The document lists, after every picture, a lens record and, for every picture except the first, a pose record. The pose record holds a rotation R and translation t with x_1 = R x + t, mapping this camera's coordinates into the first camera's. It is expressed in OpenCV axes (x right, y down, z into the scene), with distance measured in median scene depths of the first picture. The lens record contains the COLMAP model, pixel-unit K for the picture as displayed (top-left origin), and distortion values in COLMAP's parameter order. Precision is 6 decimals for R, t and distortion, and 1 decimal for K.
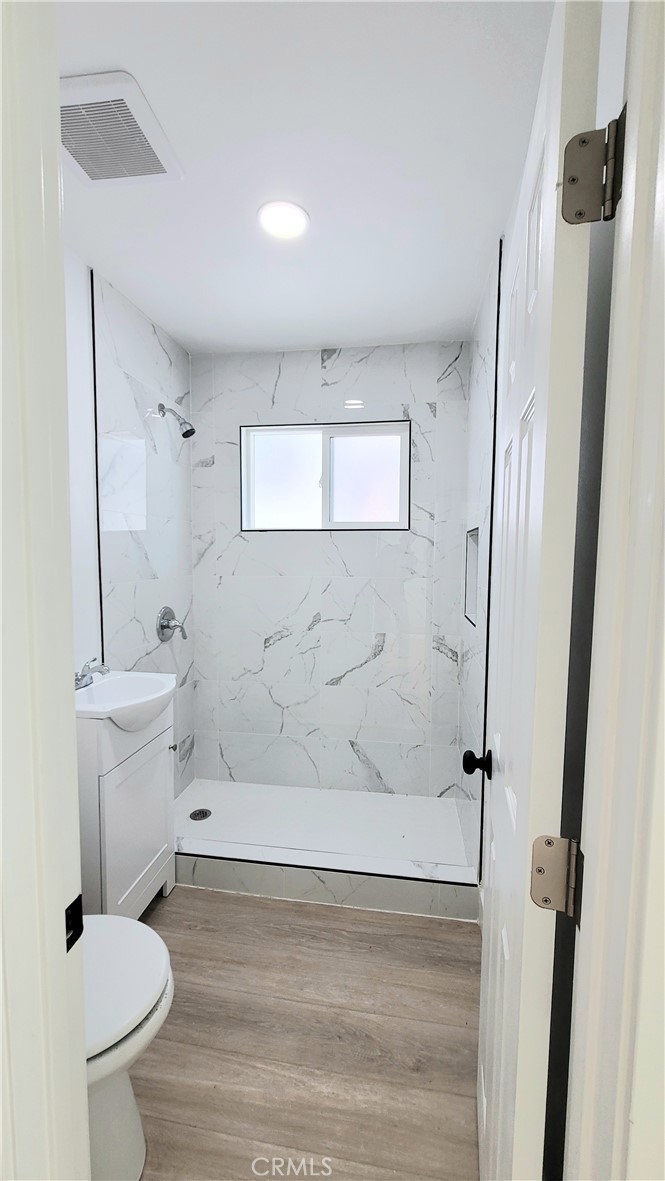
lens RADIAL K [[483.9, 0, 332.5], [0, 483.9, 590.5], [0, 0, 1]] dist [0.000703, 0.000010]
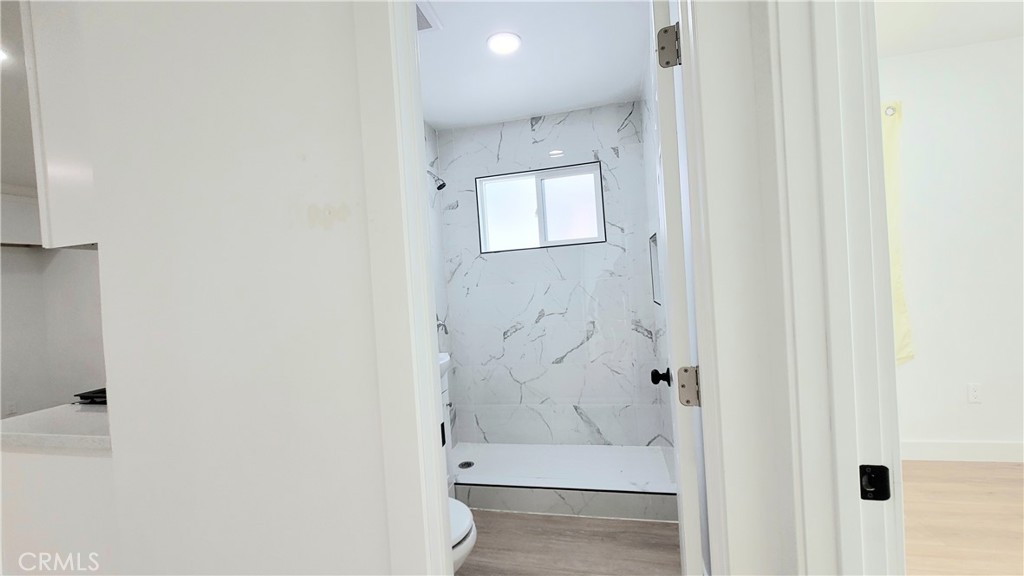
lens RADIAL K [[419.6, 0, 511.1], [0, 419.6, 286.7], [0, 0, 1]] dist [0.000703, 0.000010]
pose [[0.993997, -0.076214, -0.078496, -0.020277], [0.071266, 0.995401, -0.064013, 0.053127], [0.083014, 0.058034, 0.994857, -0.164724]]
